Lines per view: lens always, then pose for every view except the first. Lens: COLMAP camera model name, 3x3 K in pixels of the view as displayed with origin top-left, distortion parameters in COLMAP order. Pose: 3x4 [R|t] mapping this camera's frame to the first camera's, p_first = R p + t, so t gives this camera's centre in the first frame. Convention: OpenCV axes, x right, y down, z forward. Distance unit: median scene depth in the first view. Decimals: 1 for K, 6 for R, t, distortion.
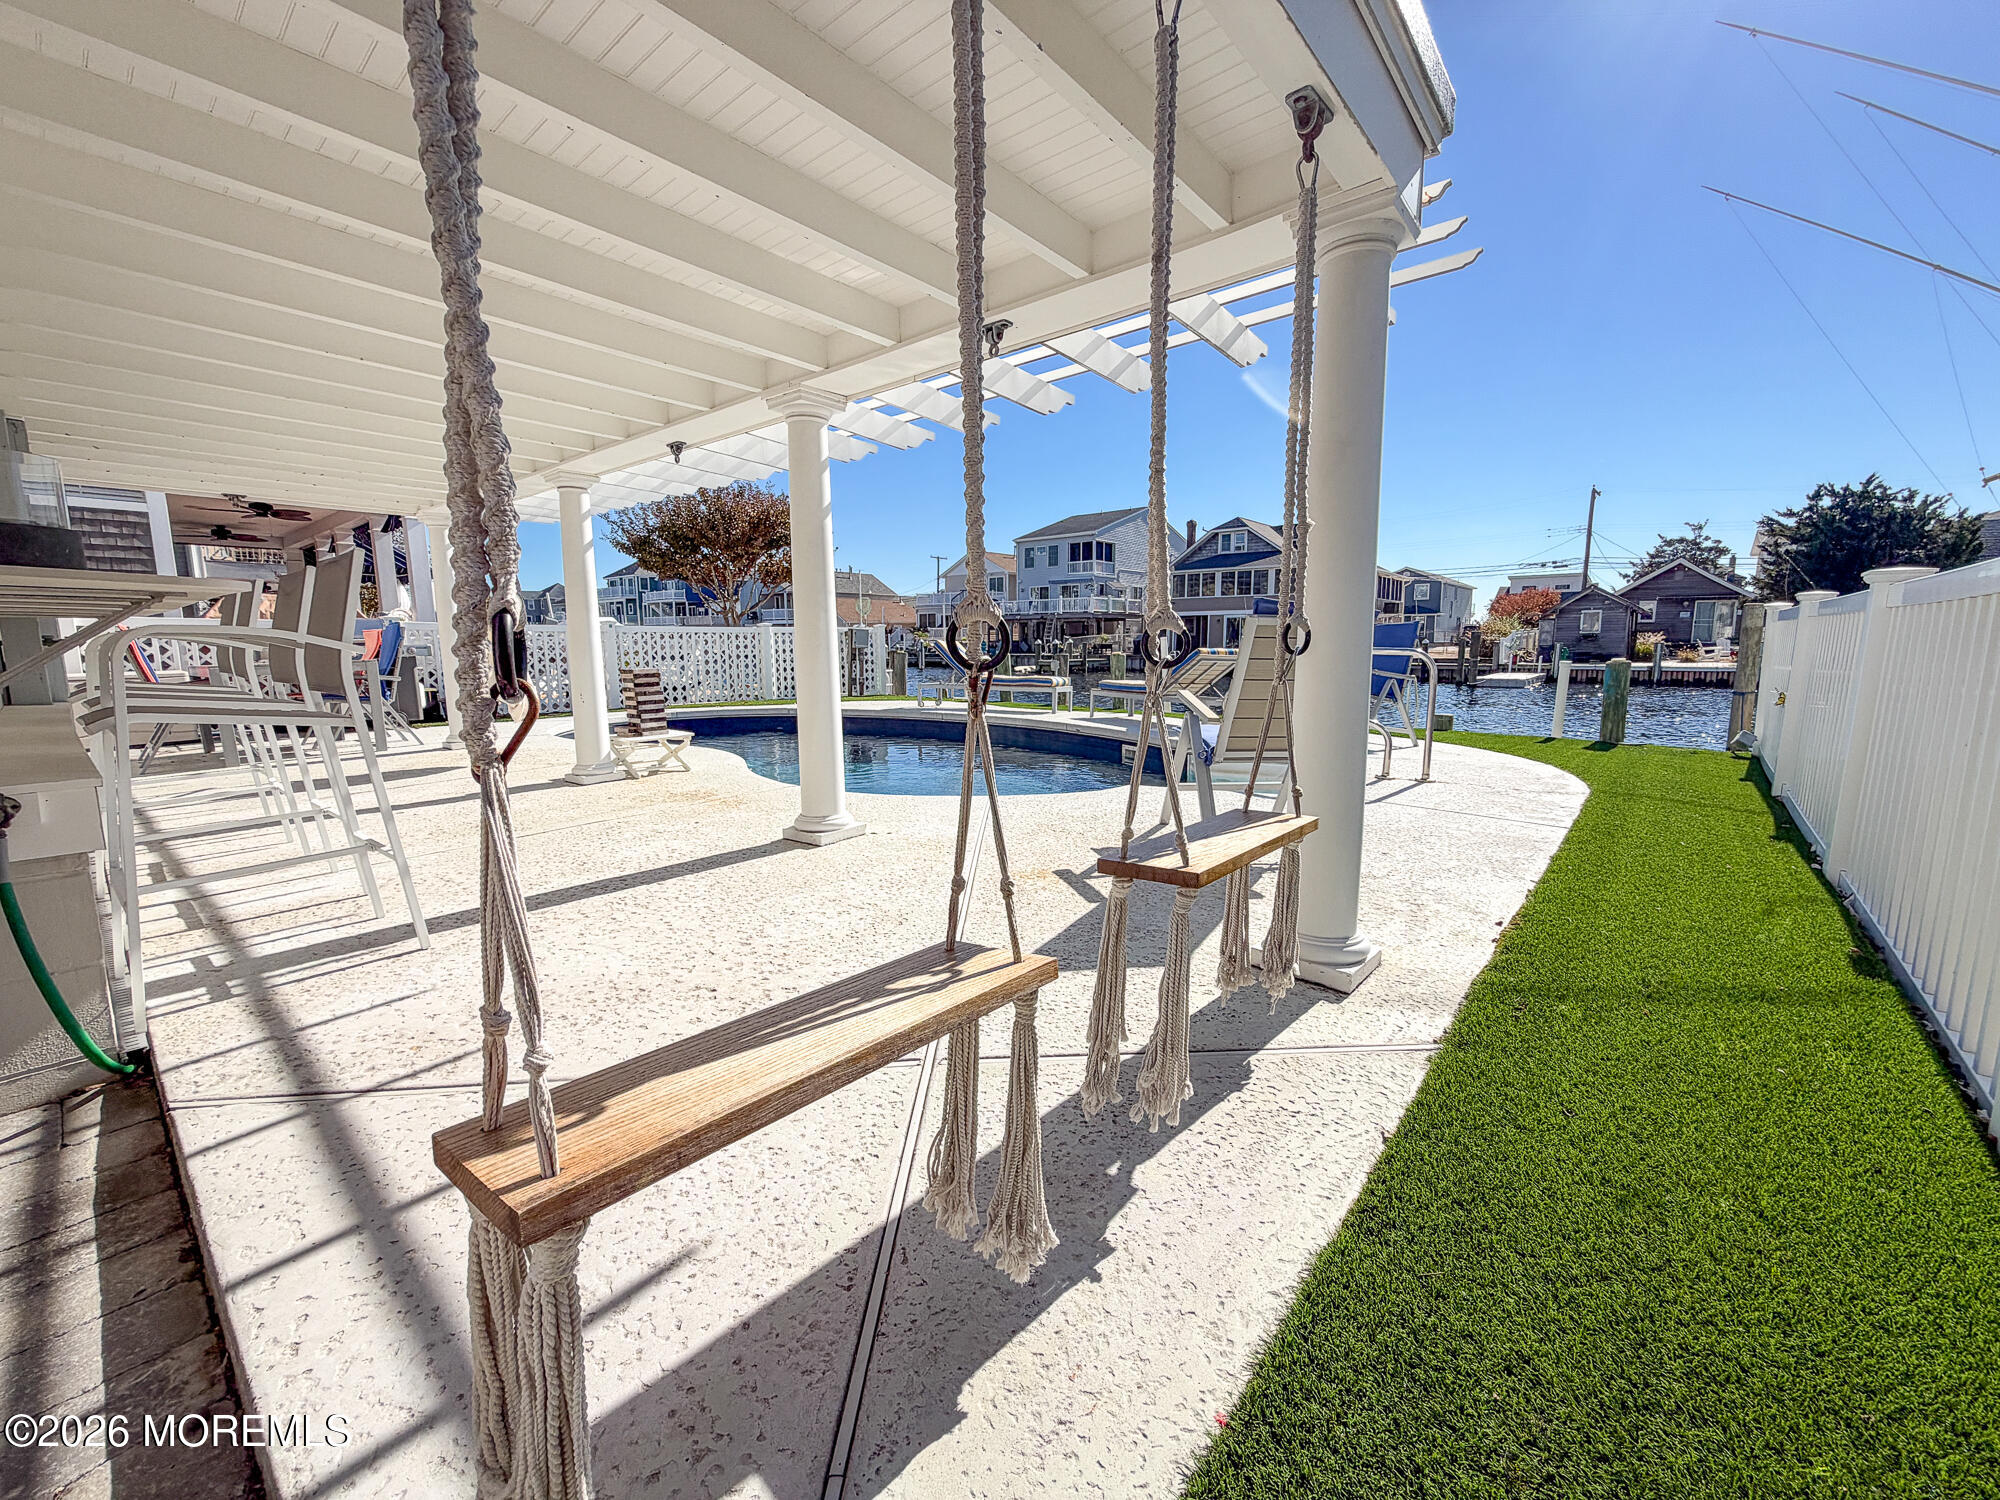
lens RADIAL K [[795.8, 0, 996.9], [0, 795.8, 750.6], [0, 0, 1]] dist [-0.000593, 0.000253]
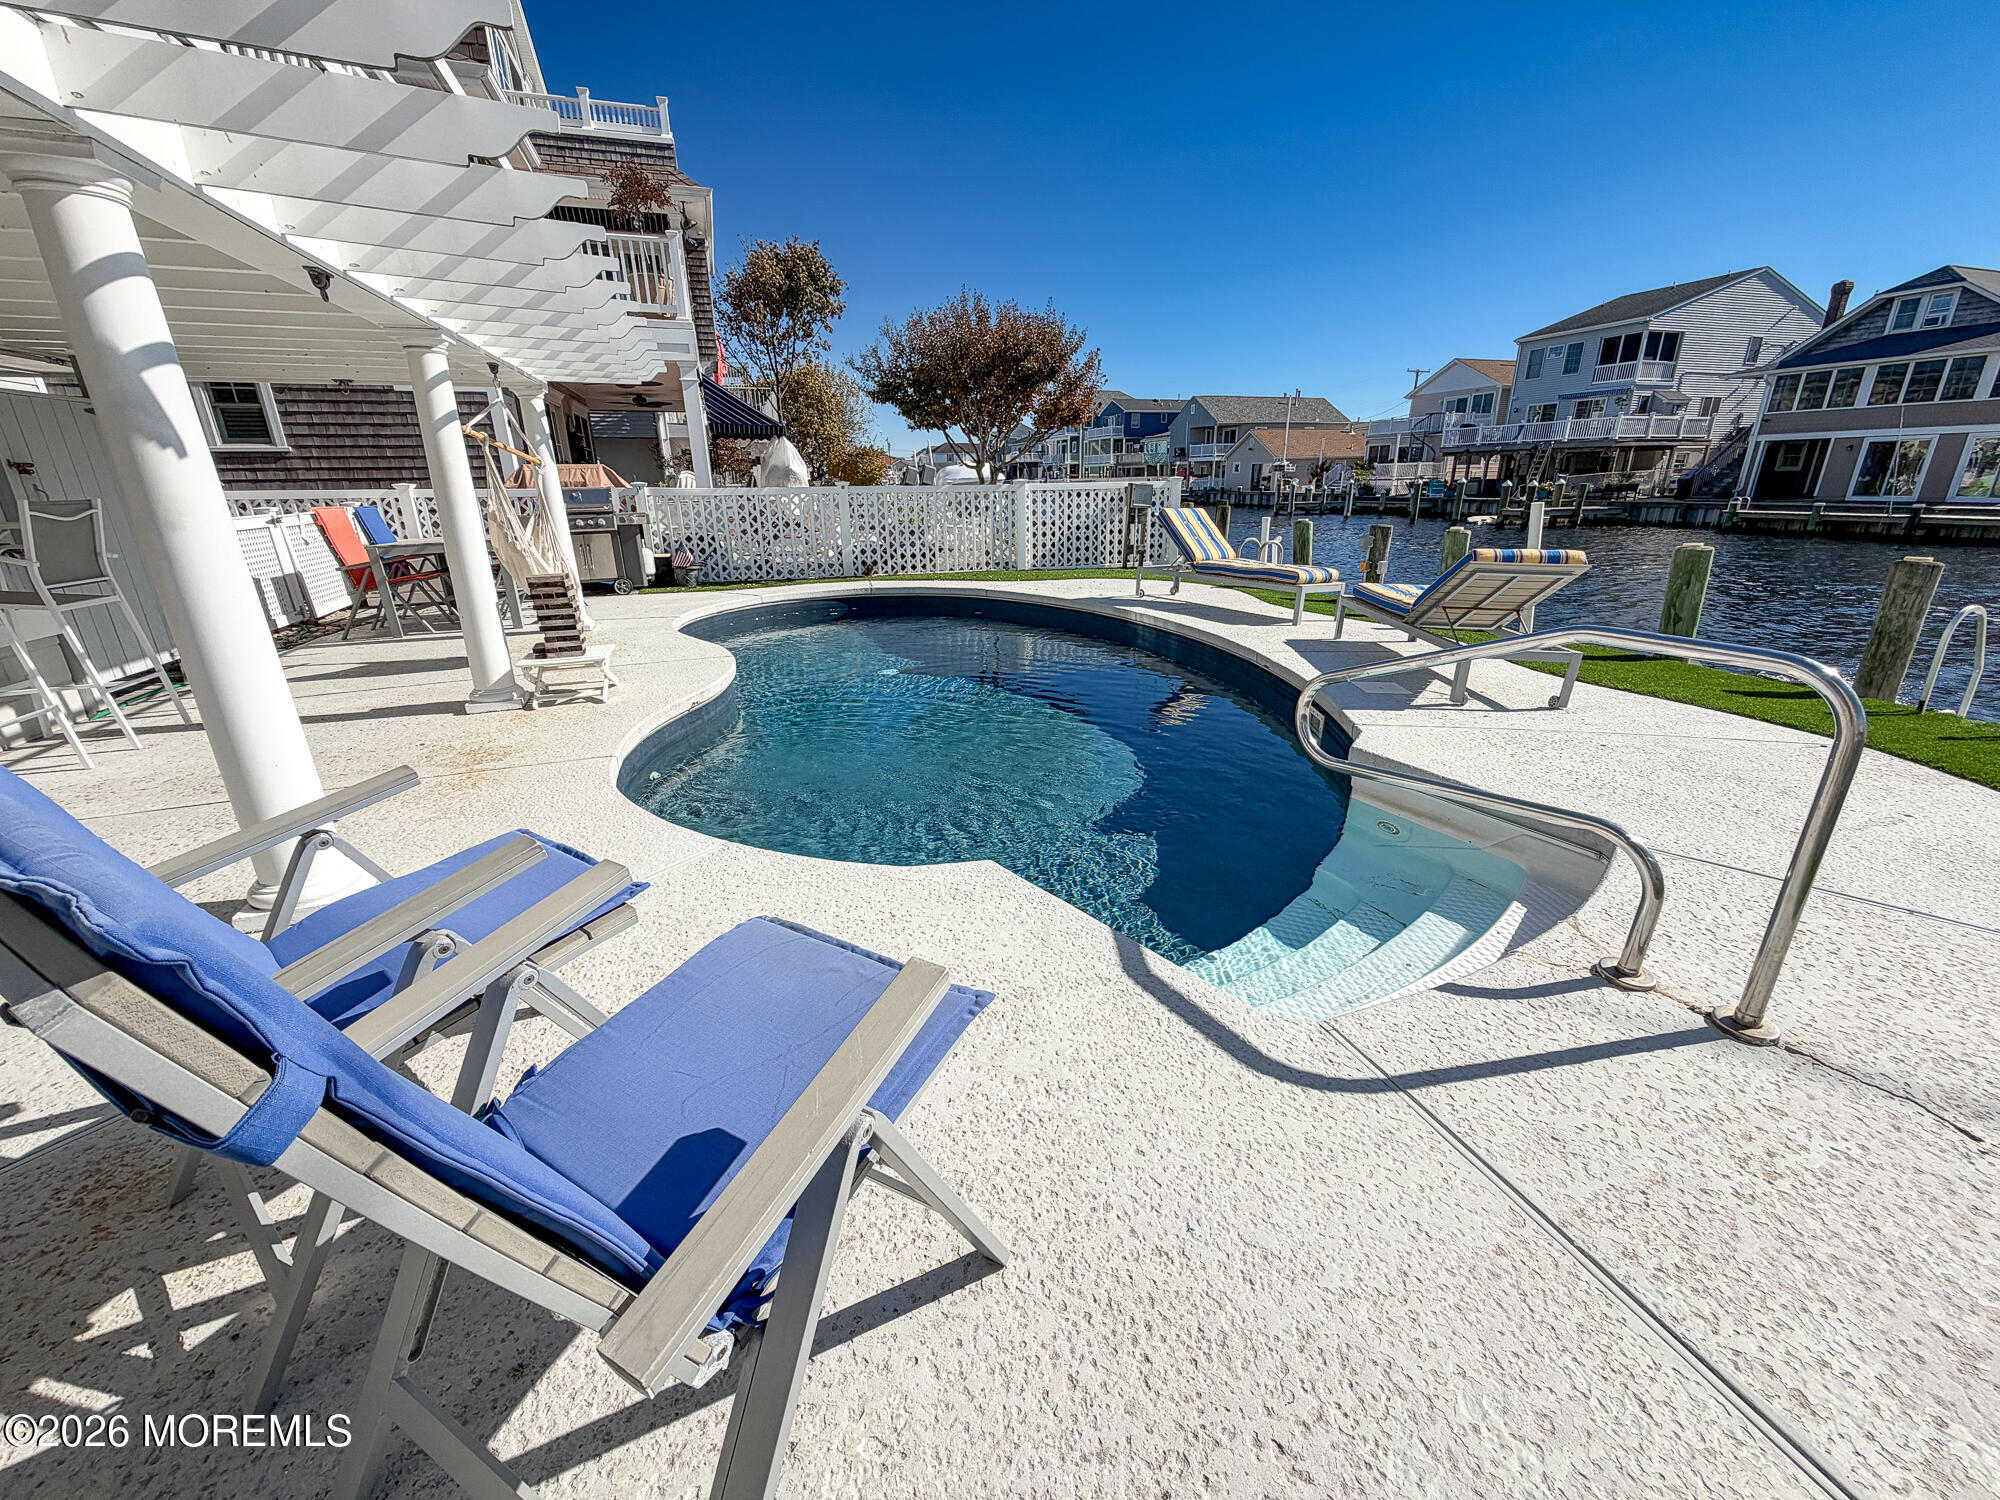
lens RADIAL K [[794.5, 0, 996.6], [0, 794.5, 751.1], [0, 0, 1]] dist [0.000200, 0.000074]
pose [[0.854587, 0.162998, -0.493064, 0.044013], [-0.063666, 0.975186, 0.212033, -0.014719], [0.515390, -0.149810, 0.843759, 0.059069]]
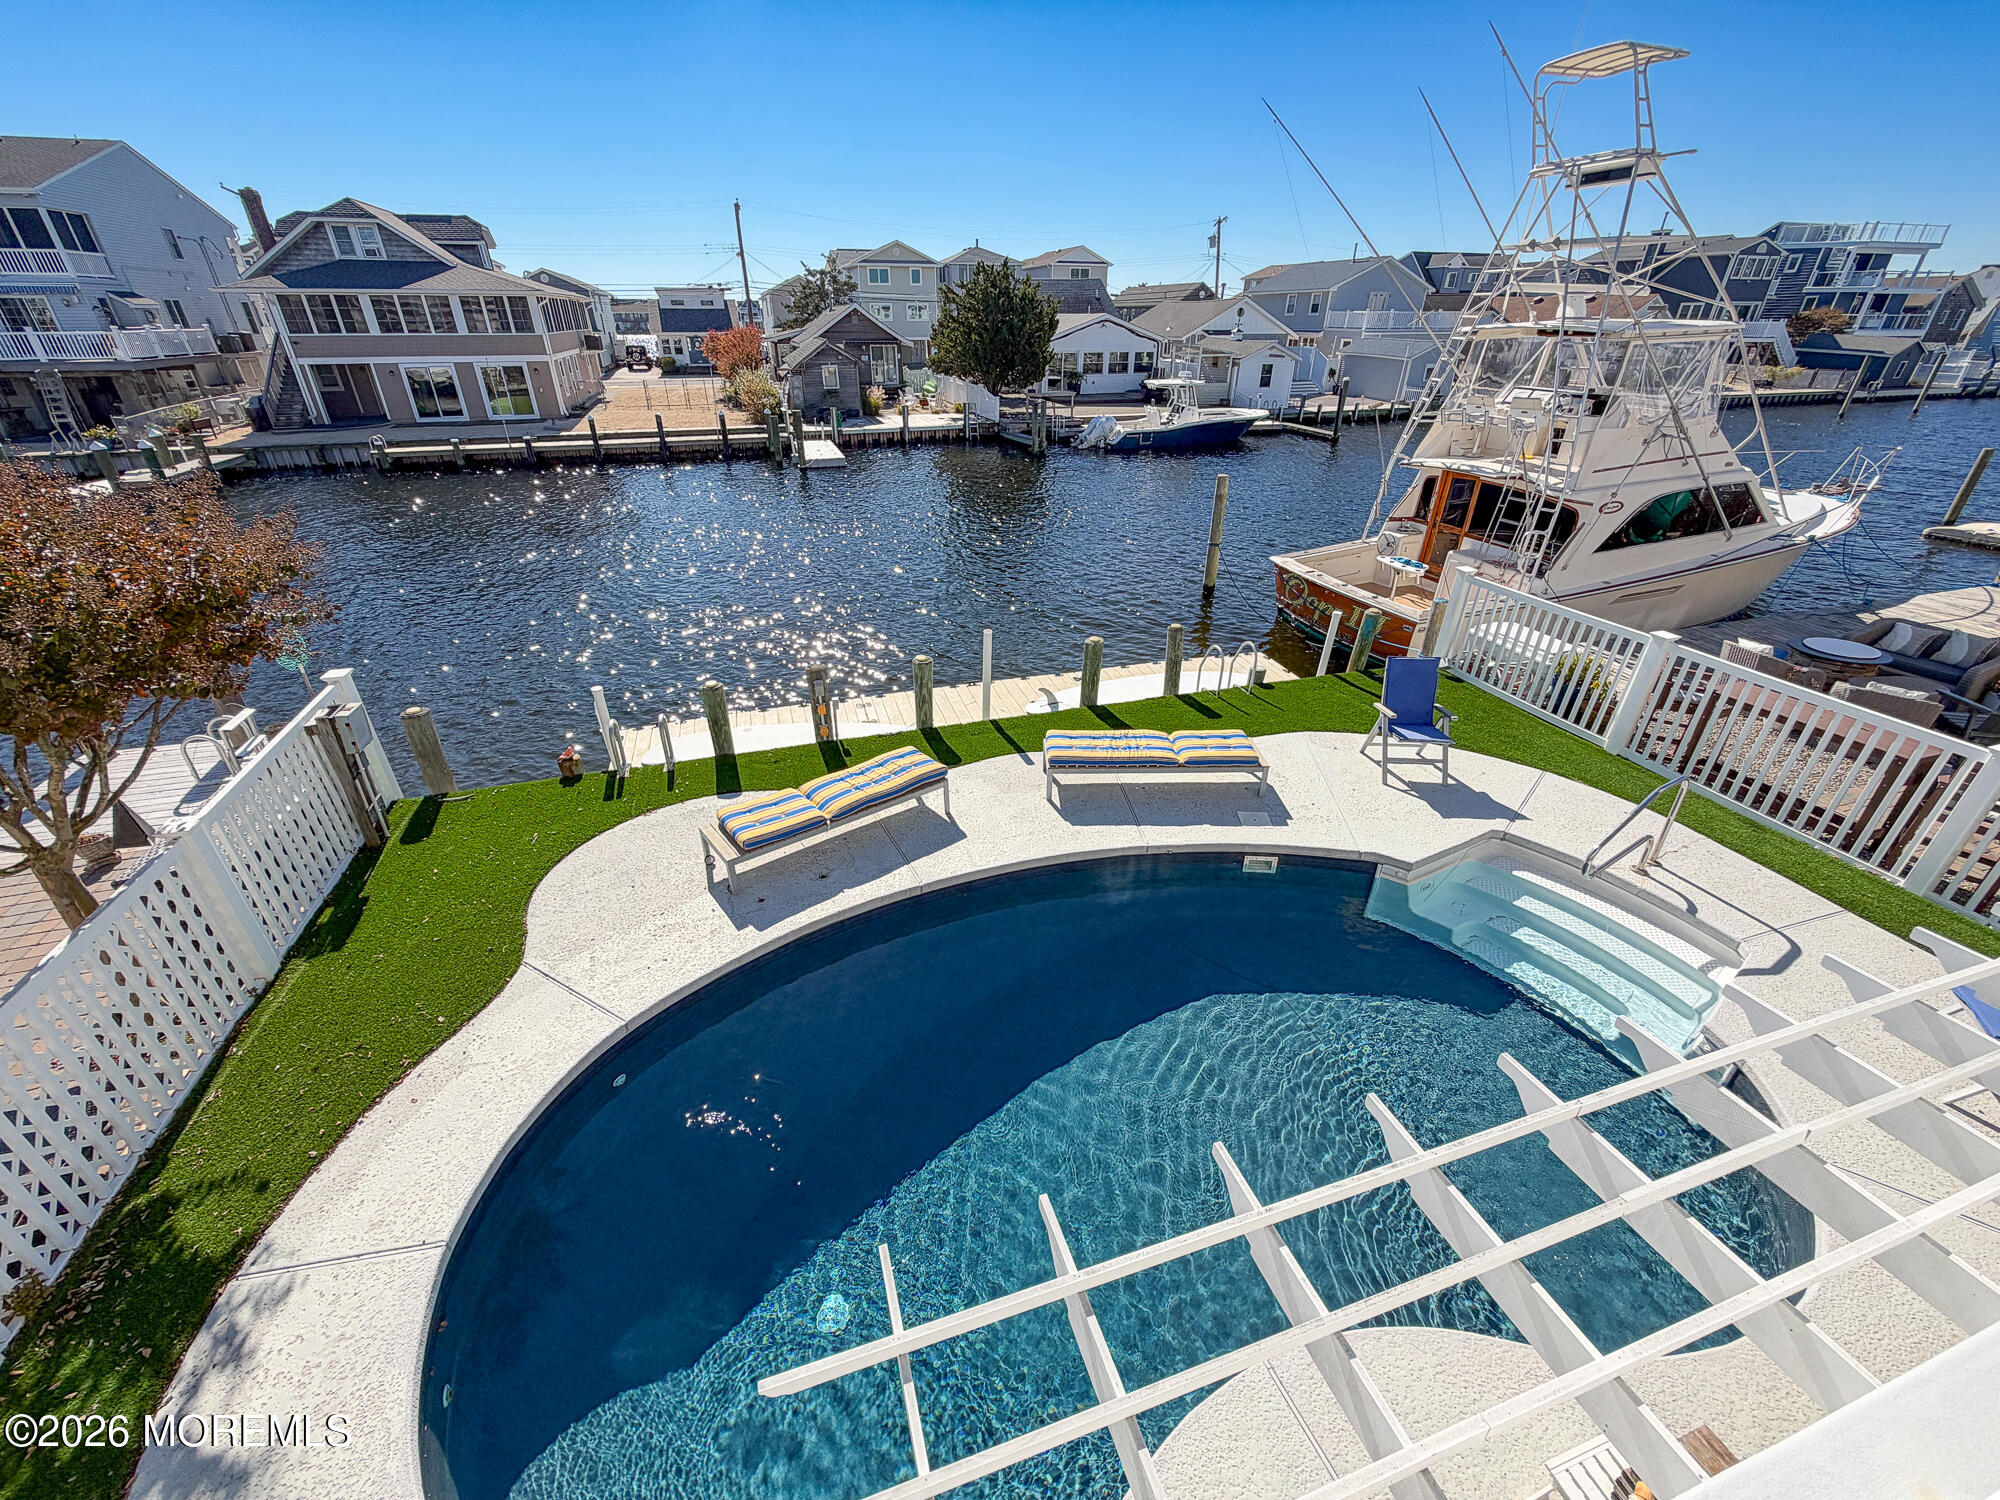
lens RADIAL K [[795.8, 0, 996.9], [0, 795.8, 750.6], [0, 0, 1]] dist [-0.000593, 0.000253]
pose [[0.531981, -0.400667, 0.745964, -0.097562], [0.116093, 0.907159, 0.404456, -0.082476], [-0.838760, -0.128562, 0.529106, 0.132538]]
